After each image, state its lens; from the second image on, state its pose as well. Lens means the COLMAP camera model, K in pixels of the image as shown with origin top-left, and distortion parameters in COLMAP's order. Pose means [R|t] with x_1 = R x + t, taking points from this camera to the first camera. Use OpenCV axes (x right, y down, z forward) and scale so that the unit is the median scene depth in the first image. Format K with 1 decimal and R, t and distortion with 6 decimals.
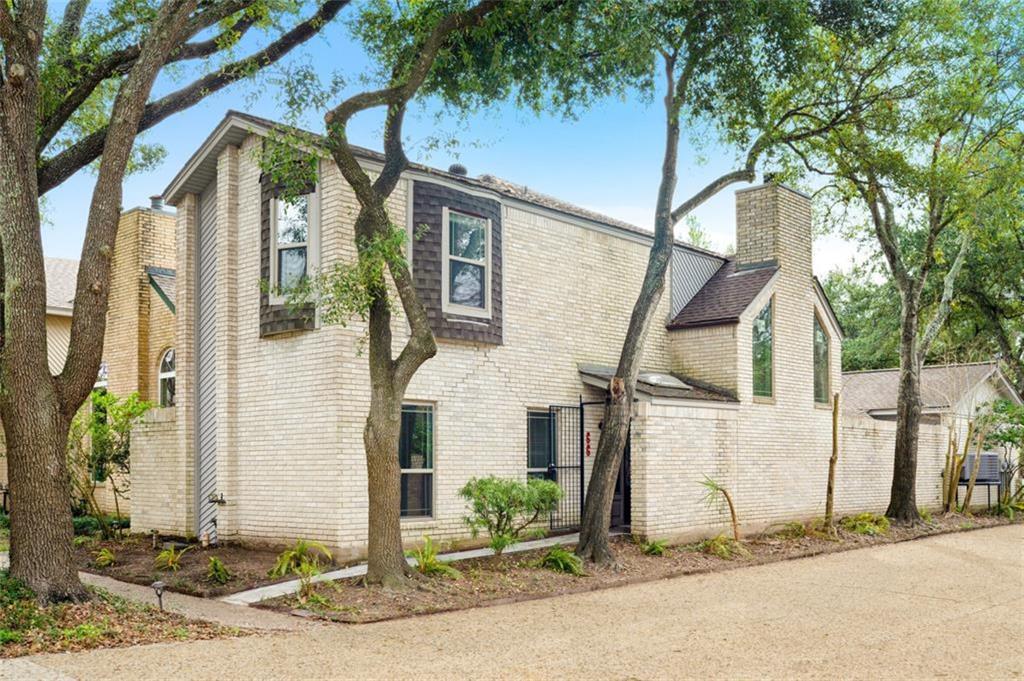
lens RADIAL K [[985.4, 0, 511.9], [0, 985.4, 311.2], [0, 0, 1]] dist [-0.019582, 0.005448]
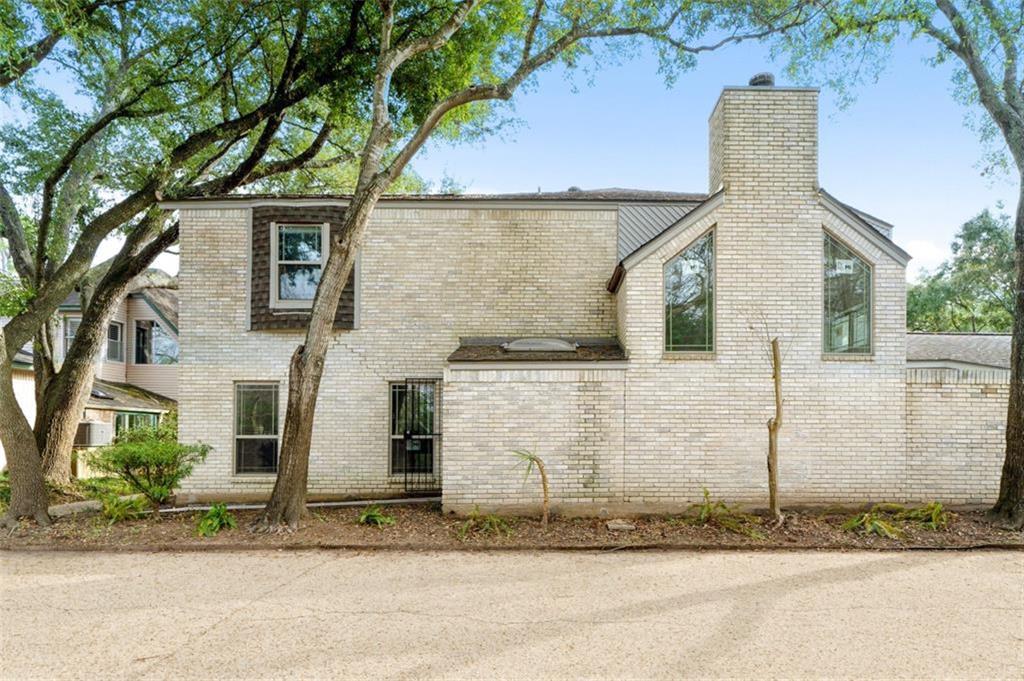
lens RADIAL K [[577.0, 0, 512.0], [0, 577.0, 384.8], [0, 0, 1]] dist [0.000652, 0.000130]
pose [[0.685047, -0.061574, -0.725892, 0.625717], [0.109669, 0.993783, 0.019201, 0.110245], [0.720197, -0.092761, 0.687541, 0.684157]]
